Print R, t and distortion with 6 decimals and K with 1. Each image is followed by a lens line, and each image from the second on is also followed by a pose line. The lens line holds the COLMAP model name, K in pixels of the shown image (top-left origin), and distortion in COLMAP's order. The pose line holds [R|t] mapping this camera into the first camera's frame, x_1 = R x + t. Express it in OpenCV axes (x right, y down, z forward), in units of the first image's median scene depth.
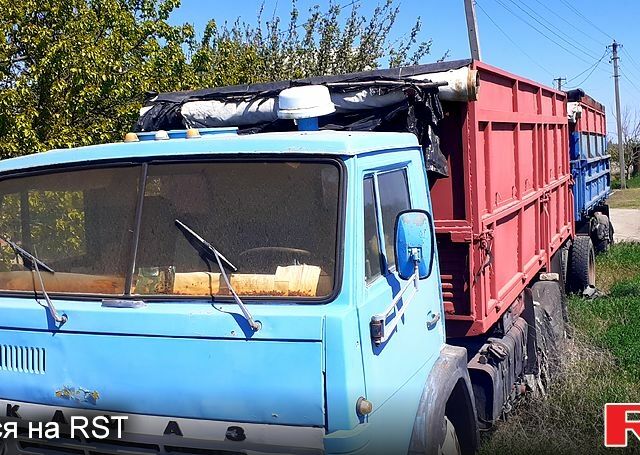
lens RADIAL K [[795.2, 0, 321.0], [0, 795.2, 227.2], [0, 0, 1]] dist [0.085492, 0.000000]
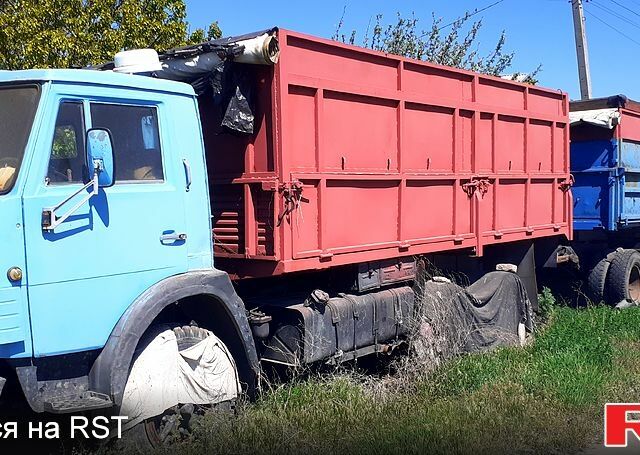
lens RADIAL K [[795.2, 0, 318.6], [0, 795.2, 233.1], [0, 0, 1]] dist [0.085492, 0.000000]
pose [[0.960115, 0.057345, -0.273661, 0.737522], [-0.067895, 0.997264, -0.029231, 0.142325], [0.271236, 0.046645, 0.961382, -0.077943]]
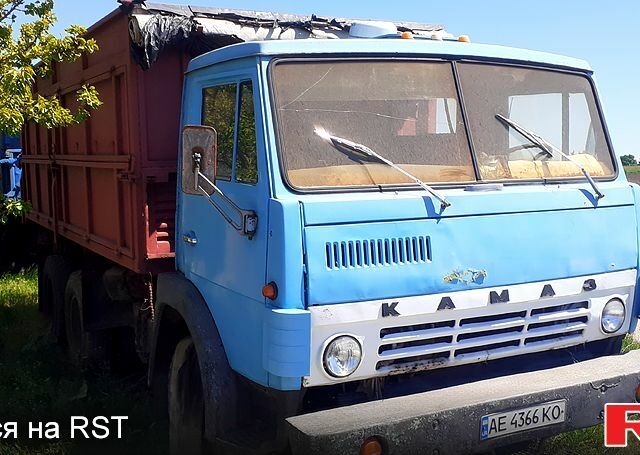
lens RADIAL K [[795.2, 0, 321.6], [0, 795.2, 224.2], [0, 0, 1]] dist [0.085492, 0.000000]
pose [[0.587260, -0.019916, 0.809153, -1.193740], [0.055847, 0.998312, -0.015960, 0.143453], [-0.807469, 0.054561, 0.587381, 0.535016]]
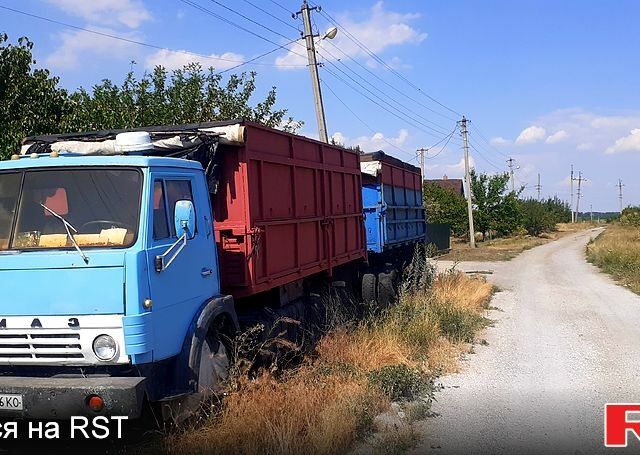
lens RADIAL K [[795.2, 0, 318.6], [0, 795.2, 231.2], [0, 0, 1]] dist [0.085492, 0.000000]
pose [[0.991934, 0.008807, 0.126446, 0.179825], [0.001250, 0.996855, -0.079239, 0.177158], [-0.126746, 0.078758, 0.988804, -0.732310]]
